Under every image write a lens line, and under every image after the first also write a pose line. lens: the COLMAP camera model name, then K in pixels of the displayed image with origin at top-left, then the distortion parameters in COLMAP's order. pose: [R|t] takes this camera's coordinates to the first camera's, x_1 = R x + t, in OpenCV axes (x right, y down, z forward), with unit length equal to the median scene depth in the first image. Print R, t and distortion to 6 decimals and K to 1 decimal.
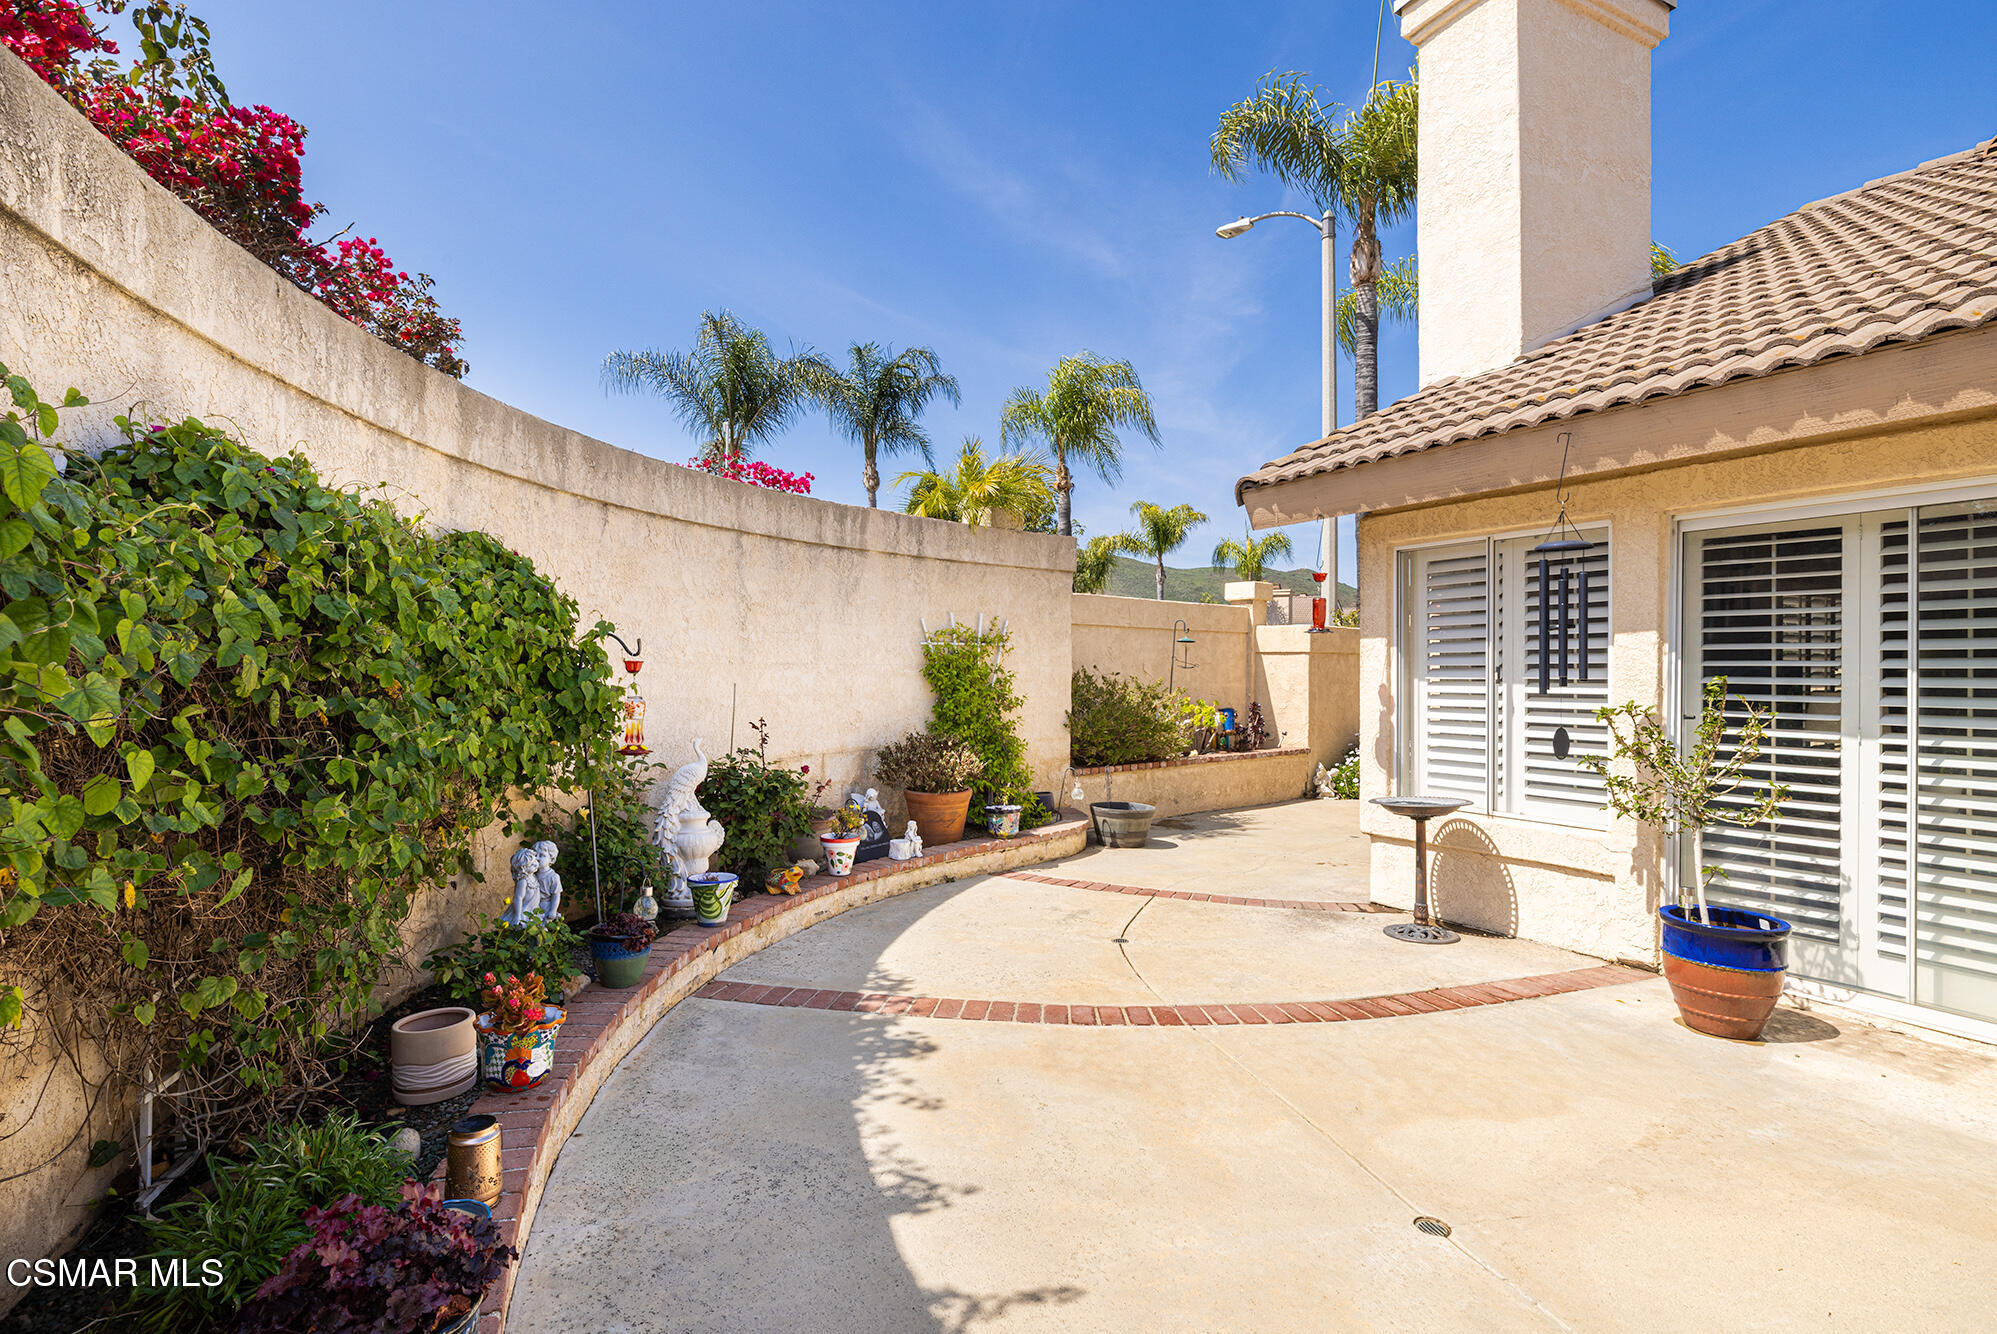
lens RADIAL K [[924.4, 0, 997.9], [0, 924.4, 669.4], [0, 0, 1]] dist [0.000116, -0.000005]
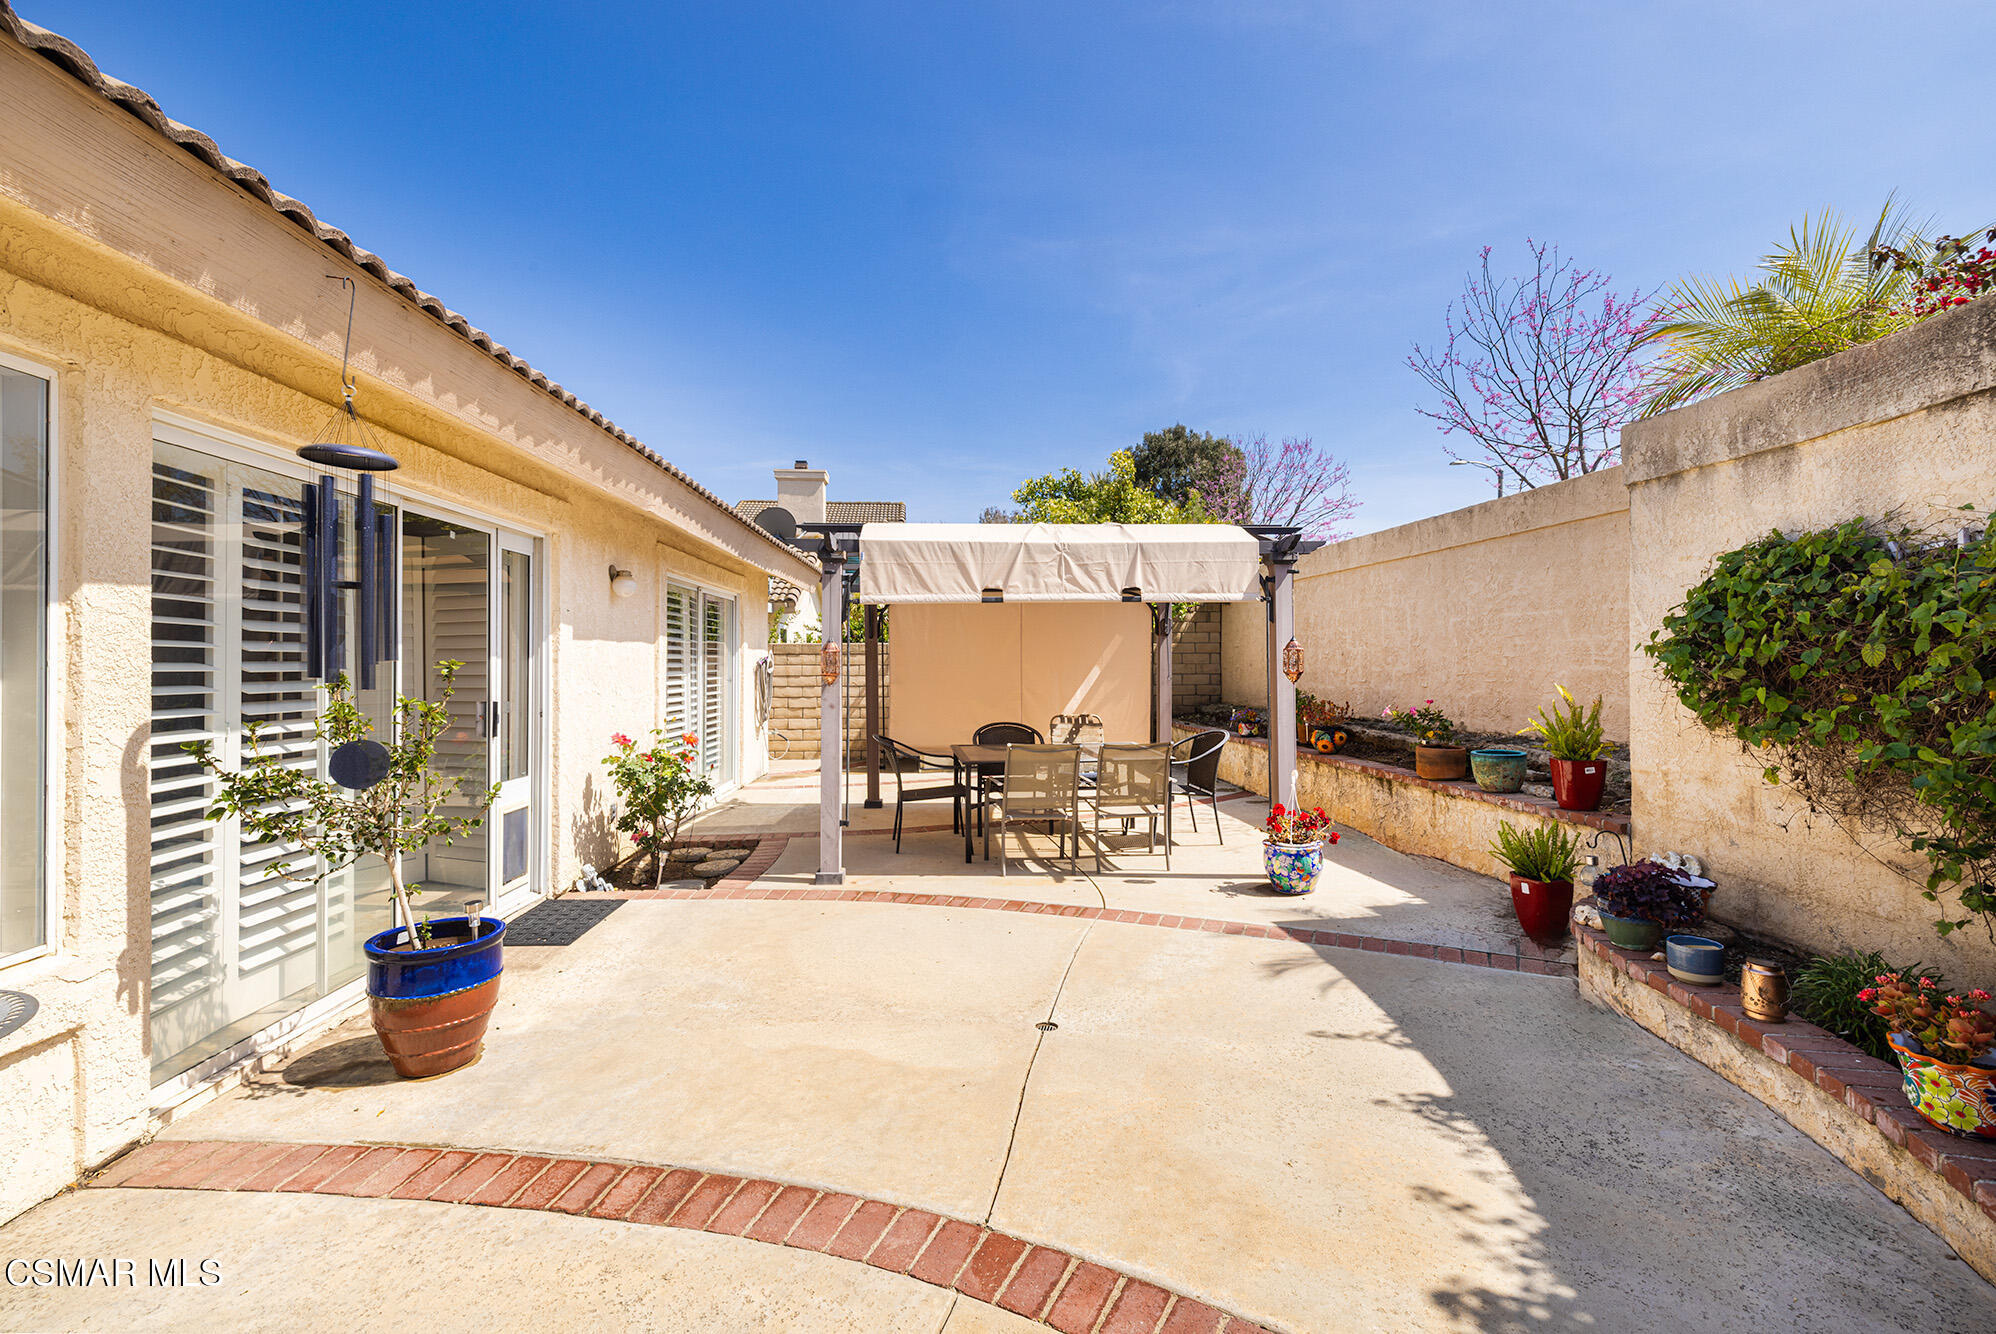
lens RADIAL K [[873.1, 0, 990.7], [0, 873.1, 663.8], [0, 0, 1]] dist [0.019007, 0.000765]
pose [[-0.889835, -0.005428, 0.456251, -0.073599], [-0.004471, 0.999985, 0.003178, 0.006012], [-0.456261, 0.000788, -0.889846, 1.694074]]
